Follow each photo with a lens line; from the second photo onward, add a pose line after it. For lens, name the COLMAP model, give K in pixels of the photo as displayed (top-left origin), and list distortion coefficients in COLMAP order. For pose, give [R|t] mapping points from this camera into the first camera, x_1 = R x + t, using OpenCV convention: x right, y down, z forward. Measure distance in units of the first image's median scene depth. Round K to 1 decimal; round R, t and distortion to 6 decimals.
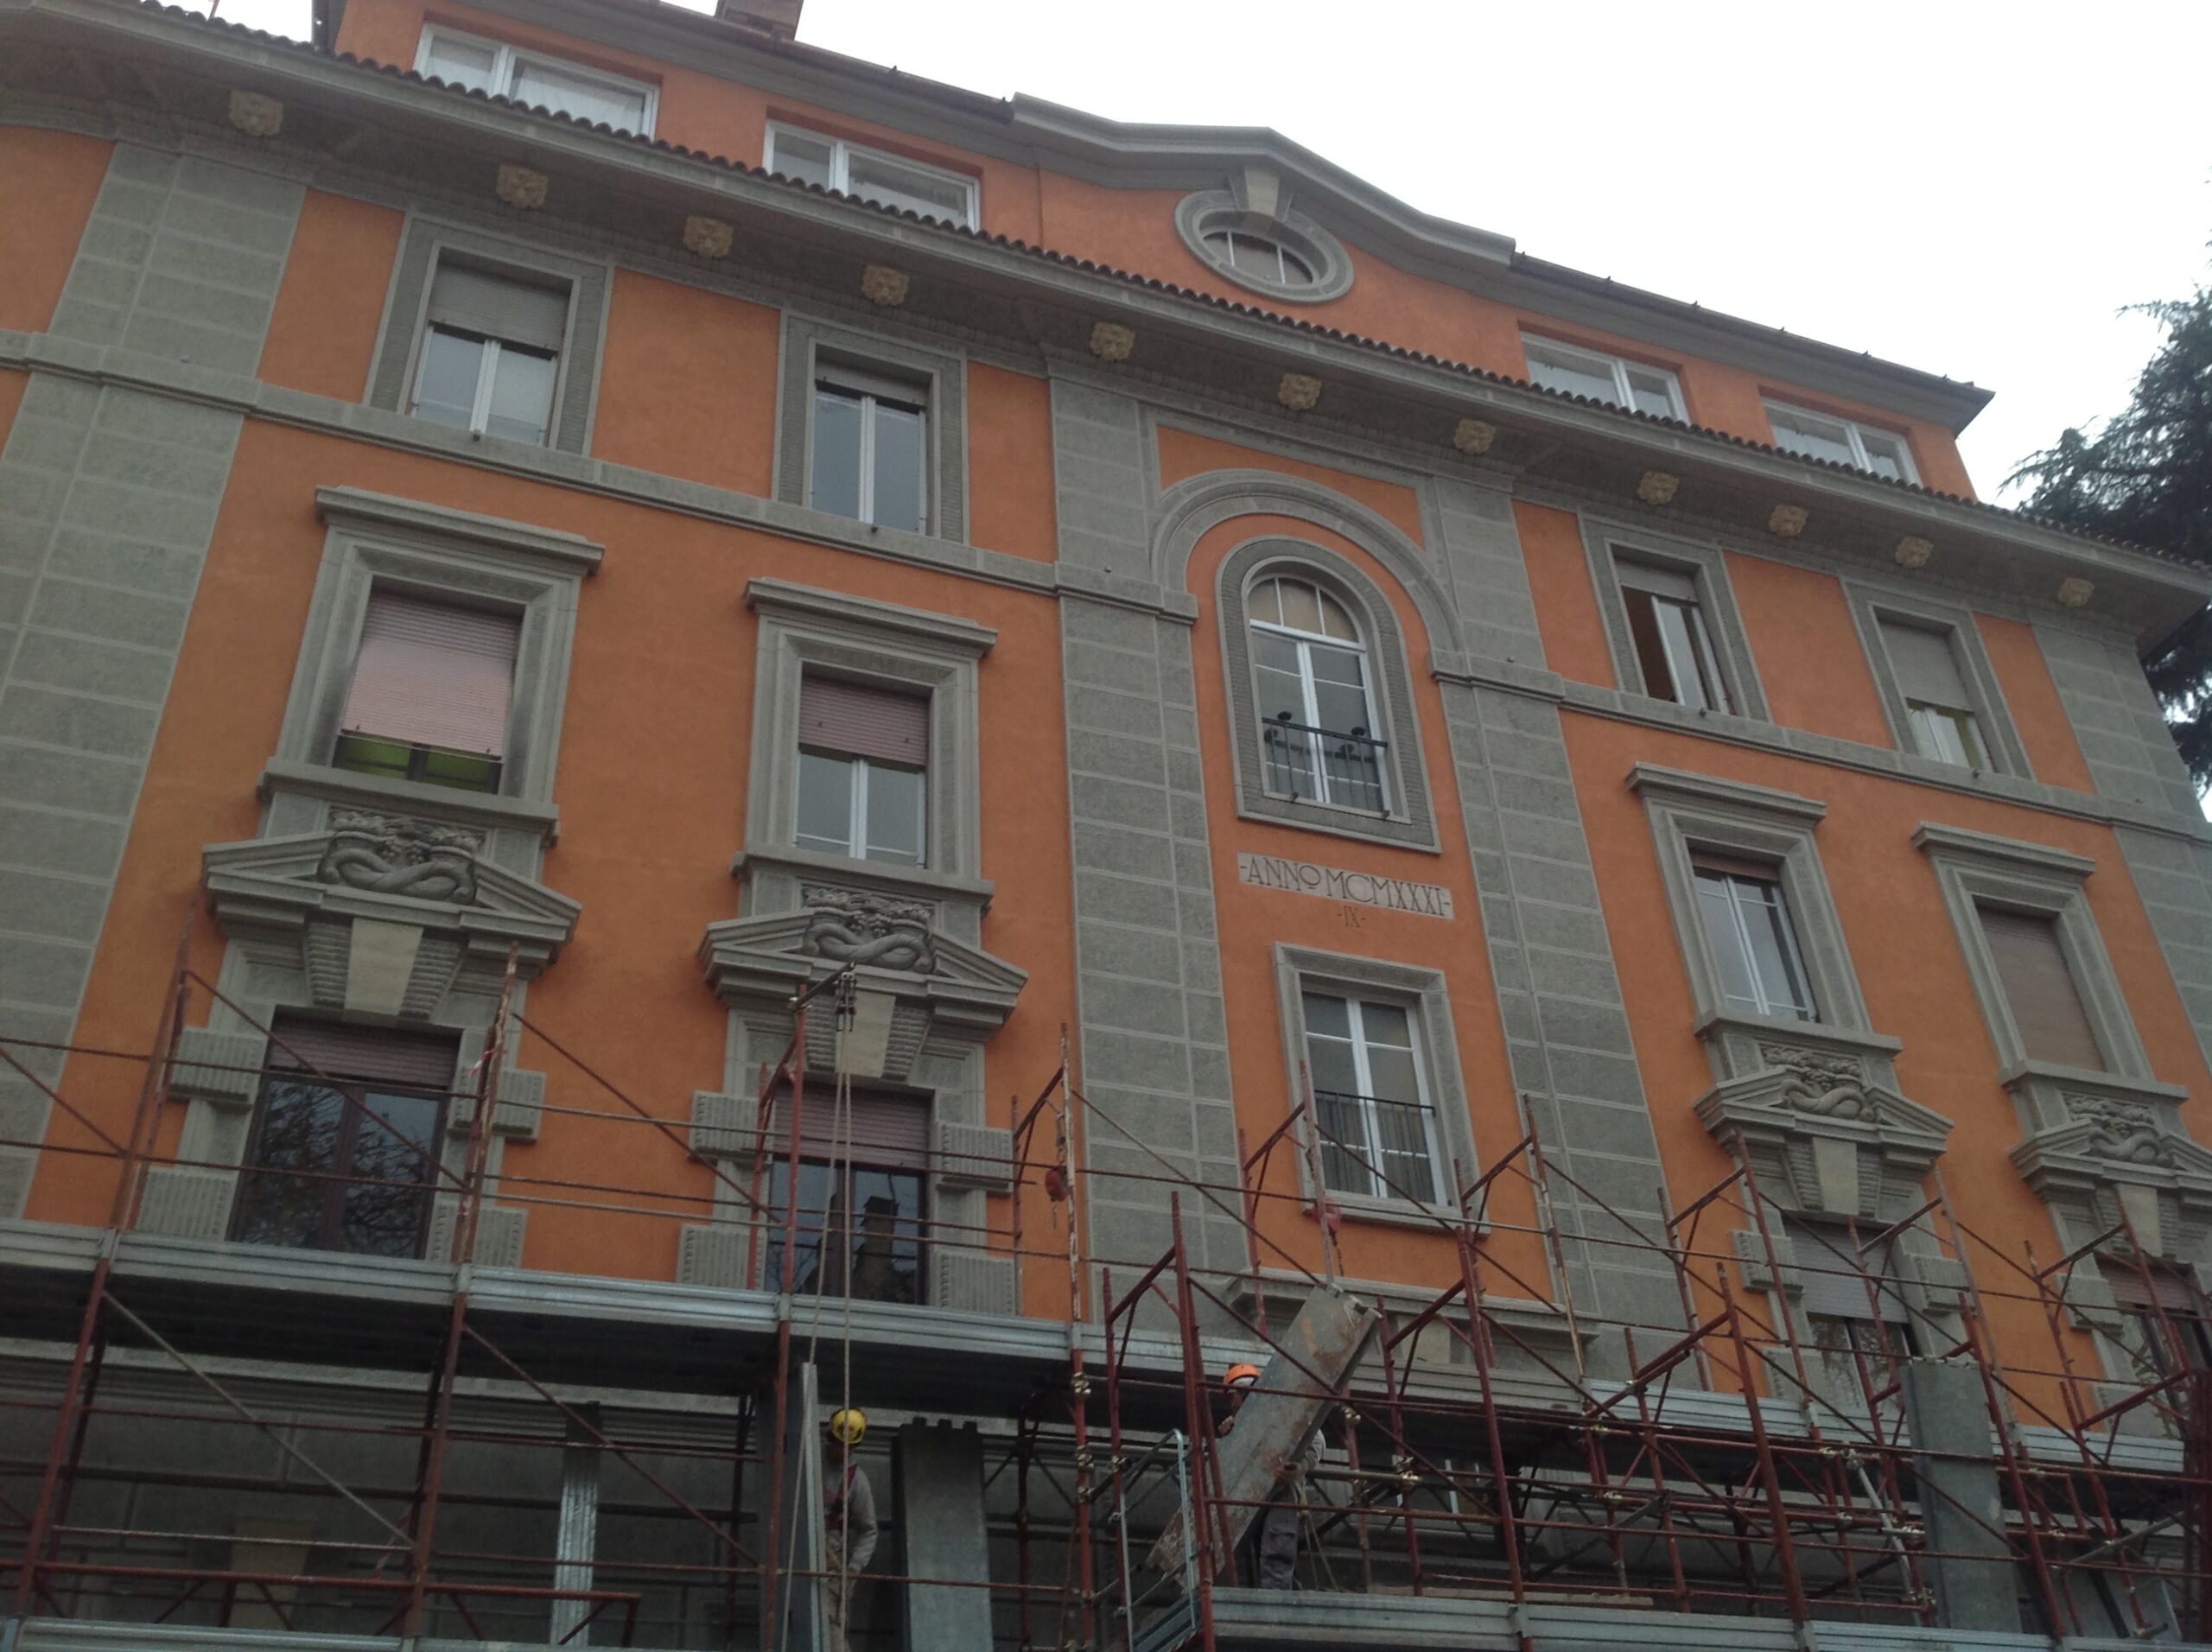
lens RADIAL K [[2179.4, 0, 1106.0], [0, 2179.4, 826.0], [0, 0, 1]] dist [0.188037, -0.471388]
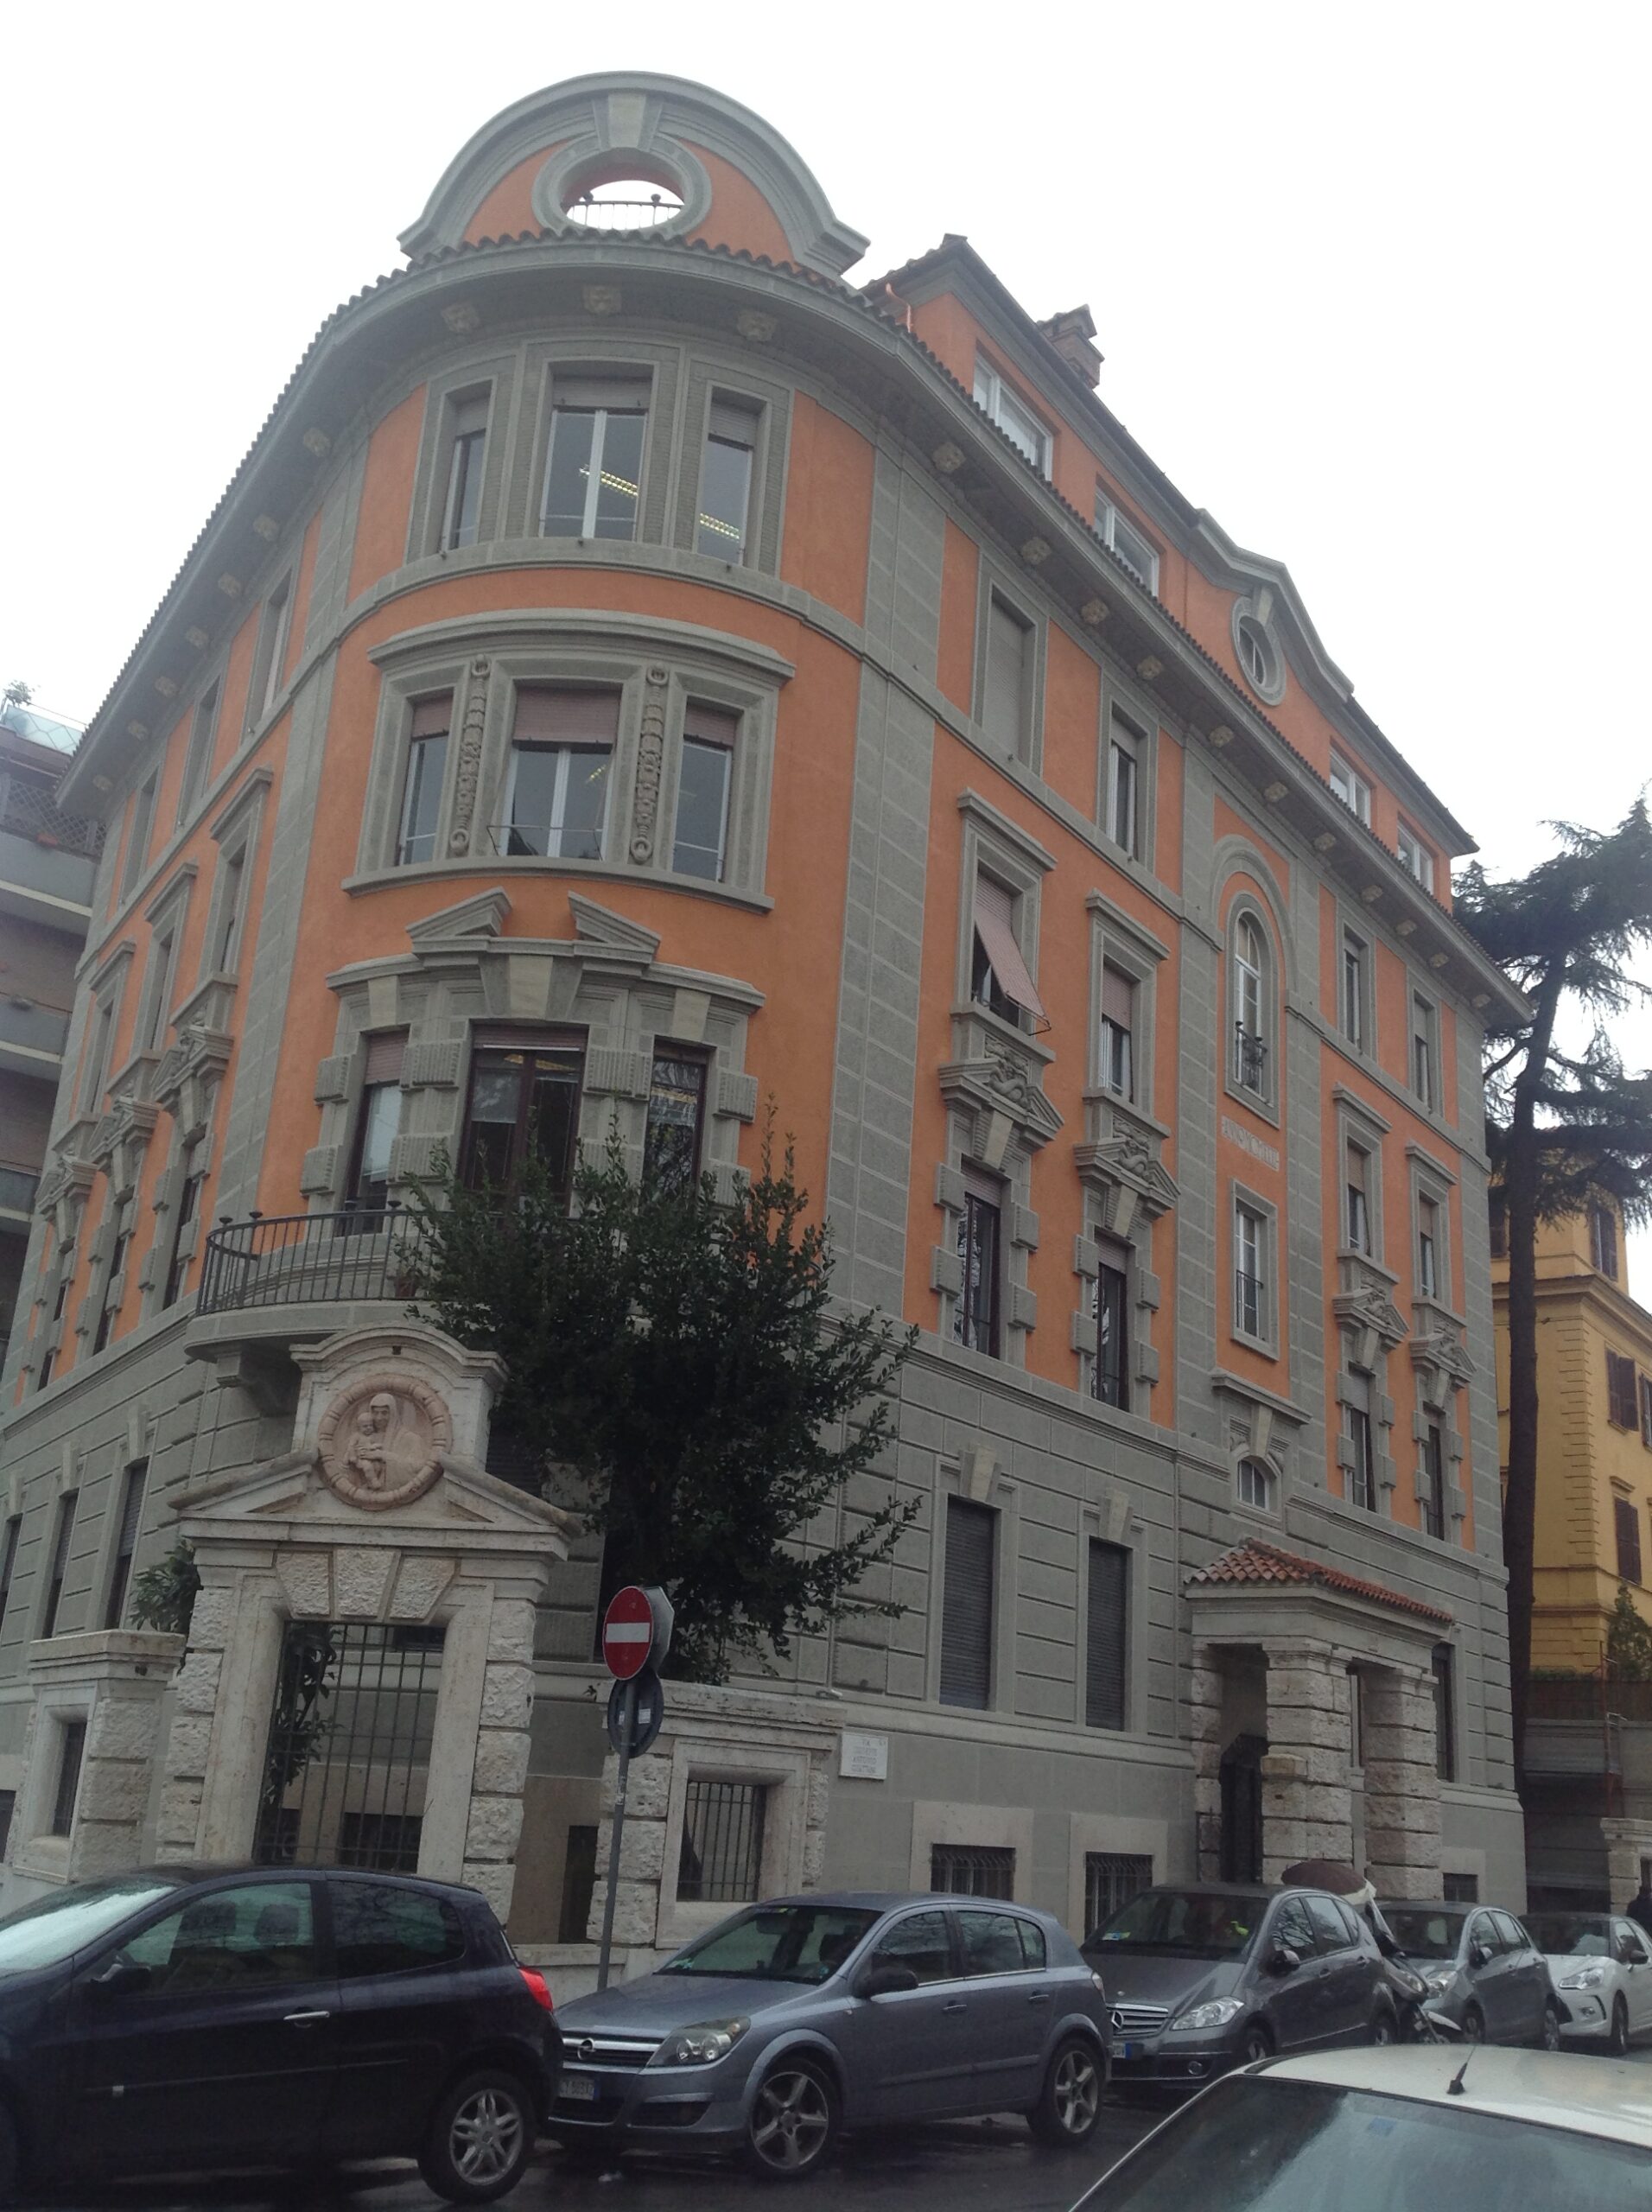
lens RADIAL K [[2179.4, 0, 1004.3], [0, 2179.4, 1168.3], [0, 0, 1]] dist [0.188037, -0.471388]
pose [[0.787792, 0.273721, 0.551780, -0.982853], [-0.432673, 0.883510, 0.179458, -0.179775], [-0.438382, -0.380116, 0.814453, -0.346990]]
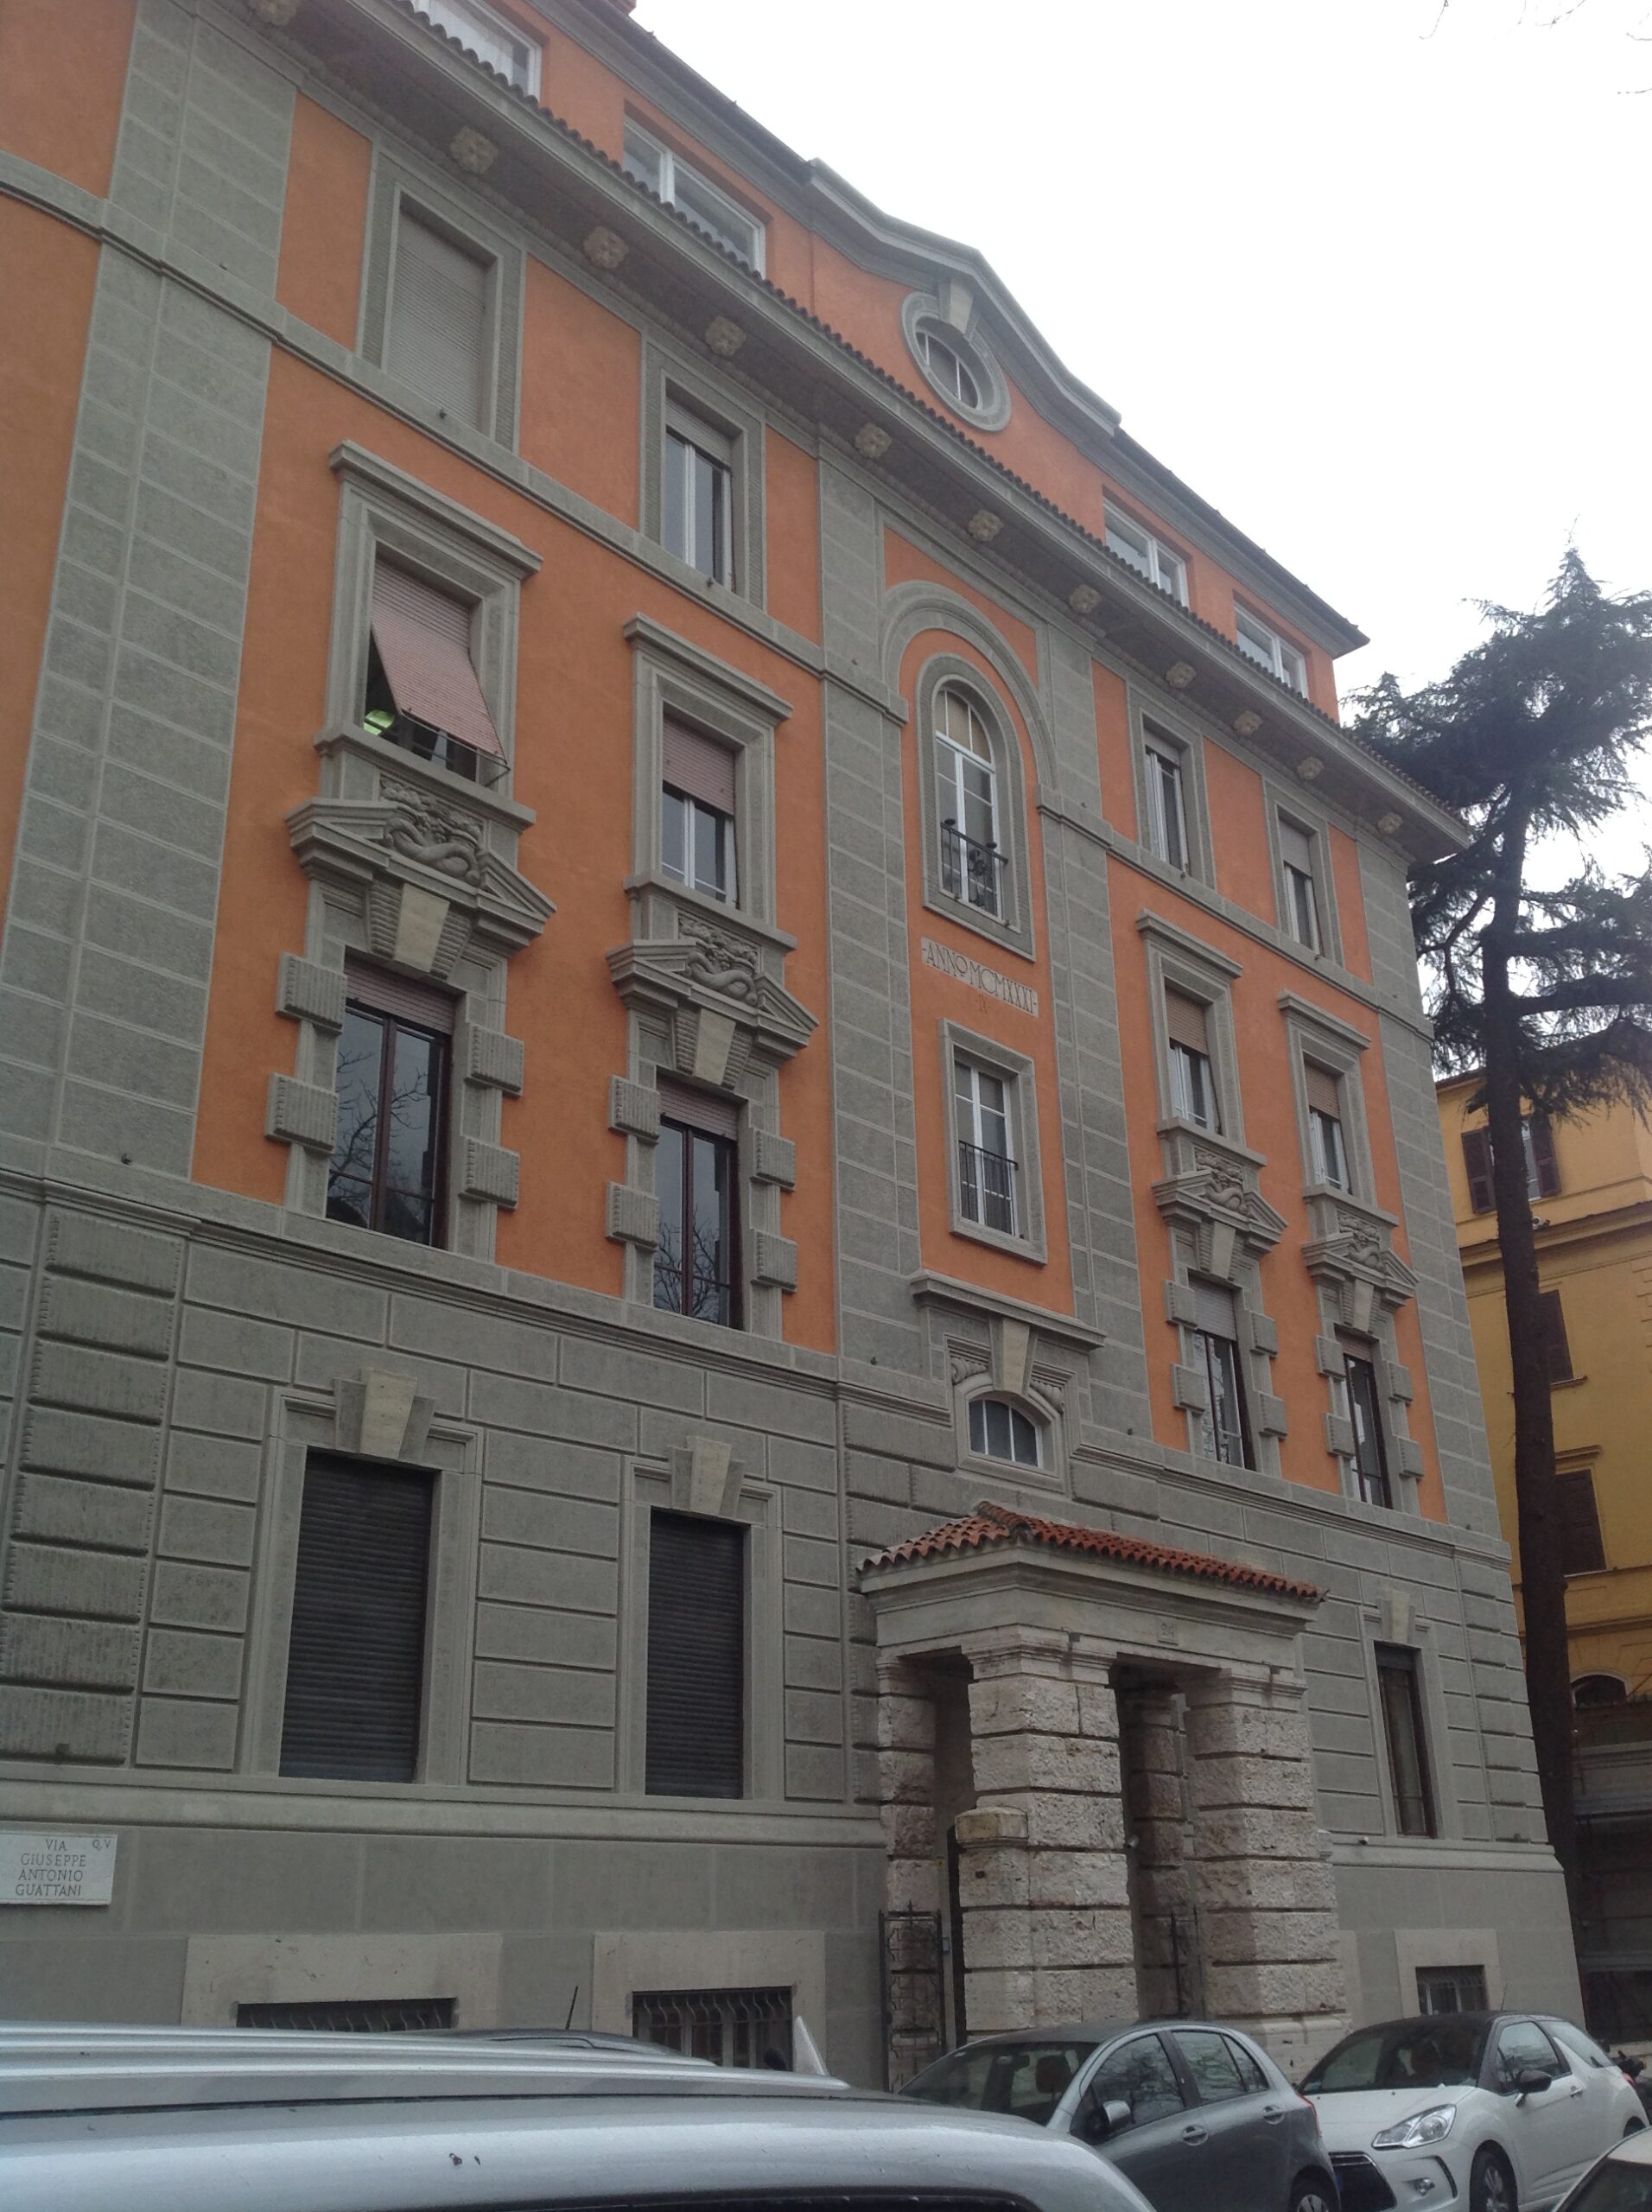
lens RADIAL K [[2175.9, 0, 948.4], [0, 2175.9, 1145.7], [0, 0, 1]] dist [0.198560, -0.462715]
pose [[0.877890, 0.198387, 0.435834, -0.434759], [-0.293539, 0.942041, 0.162462, -0.079869], [-0.378343, -0.270558, 0.885243, -0.156358]]
